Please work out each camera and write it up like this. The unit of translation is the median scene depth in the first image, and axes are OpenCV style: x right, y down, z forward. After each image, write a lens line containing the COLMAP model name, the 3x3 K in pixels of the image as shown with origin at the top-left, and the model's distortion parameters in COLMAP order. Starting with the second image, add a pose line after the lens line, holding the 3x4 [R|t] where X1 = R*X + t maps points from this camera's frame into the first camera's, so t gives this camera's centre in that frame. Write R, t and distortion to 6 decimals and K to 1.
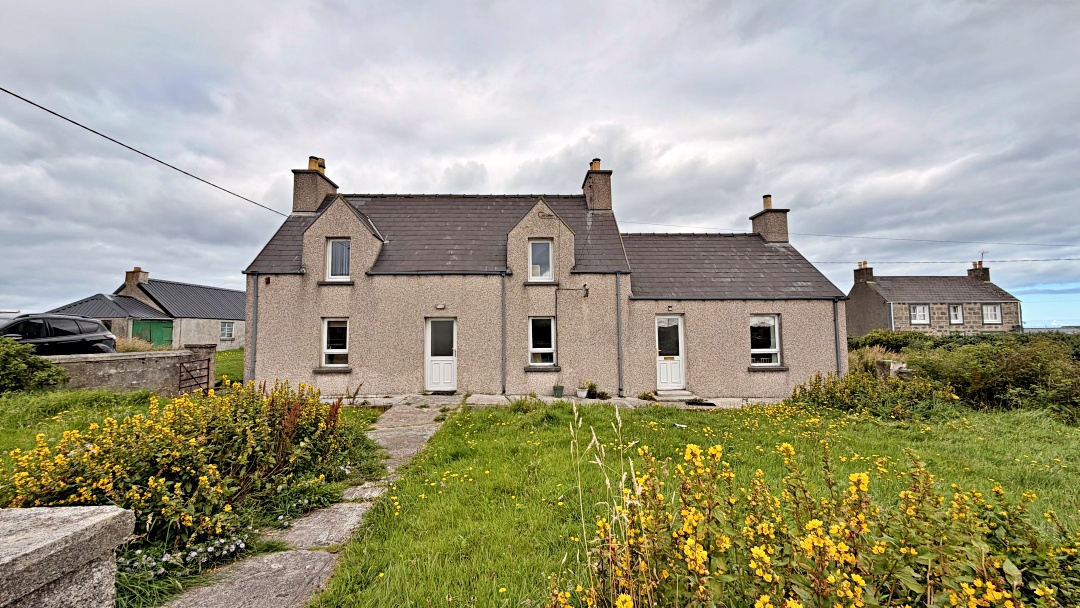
lens RADIAL K [[431.1, 0, 539.8], [0, 431.1, 303.5], [0, 0, 1]] dist [-0.004566, 0.000843]
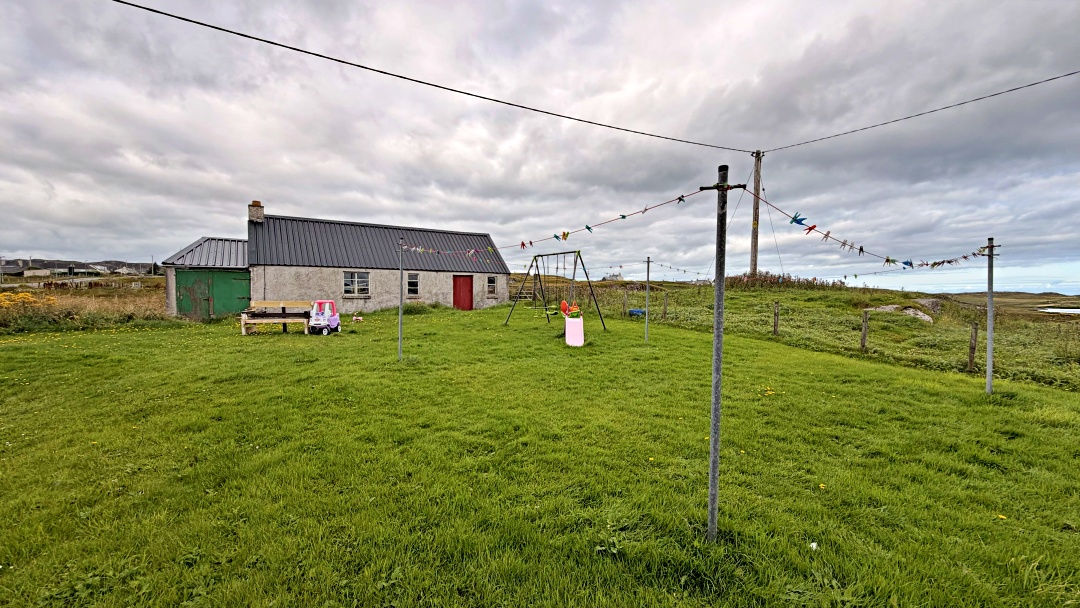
lens RADIAL K [[431.1, 0, 536.3], [0, 431.1, 311.2], [0, 0, 1]] dist [-0.004566, 0.000843]
pose [[0.614194, 0.059930, -0.786876, -0.036065], [0.038374, 0.993665, 0.105632, 0.096506], [0.788221, -0.095075, 0.608003, 1.767866]]
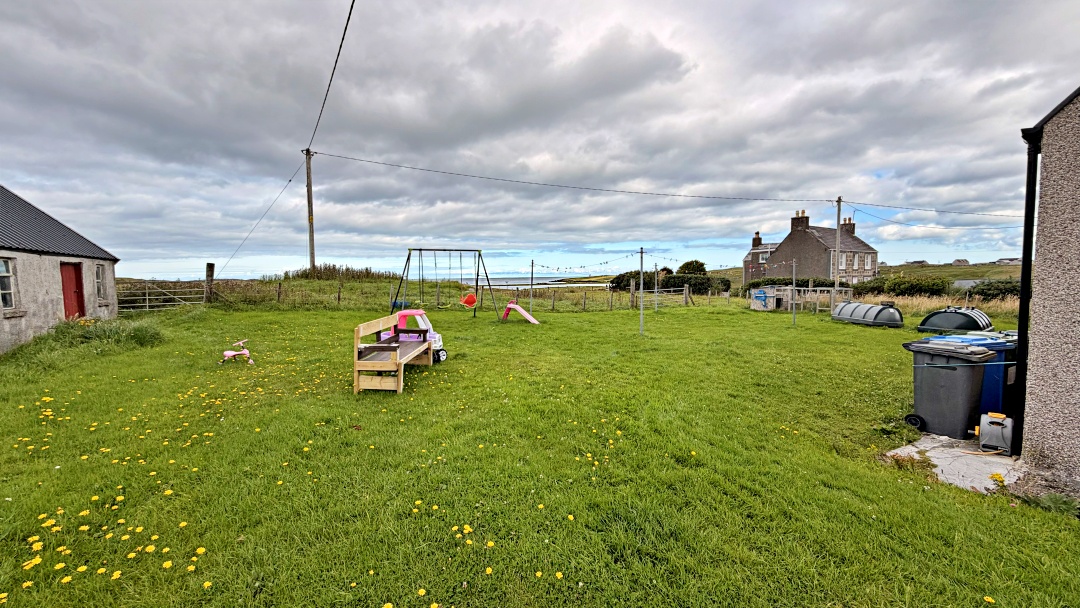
lens RADIAL K [[431.1, 0, 534.7], [0, 431.1, 301.2], [0, 0, 1]] dist [-0.004566, 0.000843]
pose [[0.863860, -0.024488, 0.503137, -1.191342], [-0.036302, 0.993194, 0.110669, 0.073188], [-0.502423, -0.113867, 0.857091, 1.388559]]
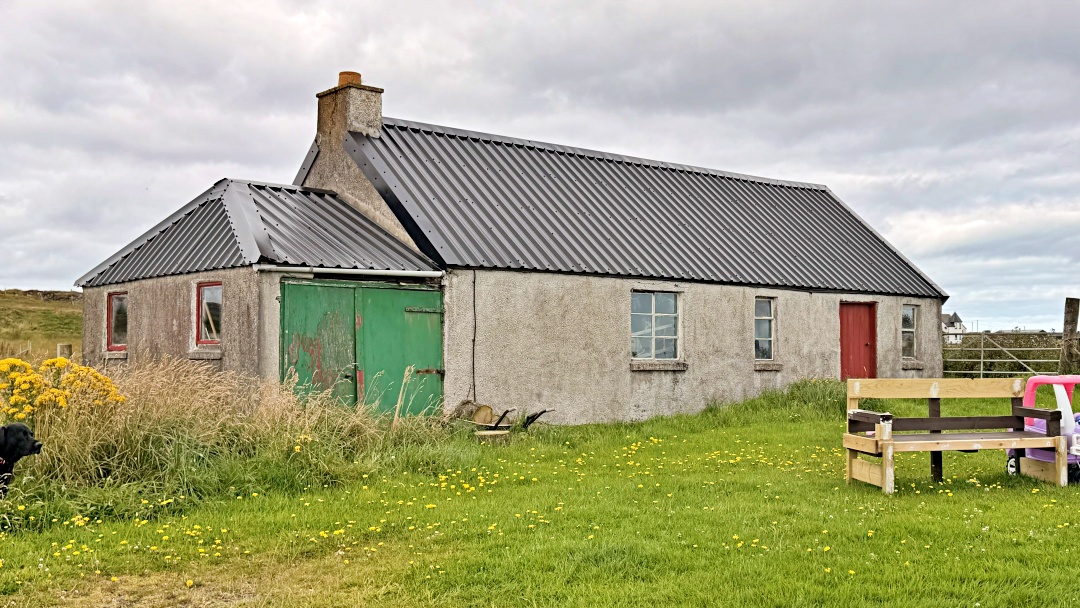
lens RADIAL K [[1094.0, 0, 536.7], [0, 1094.0, 302.2], [0, 0, 1]] dist [-0.001442, 0.000000]
pose [[0.704693, -0.012537, -0.709401, -0.795290], [0.037827, 0.999086, 0.019919, 0.077629], [0.708503, -0.040872, 0.704523, 1.206351]]
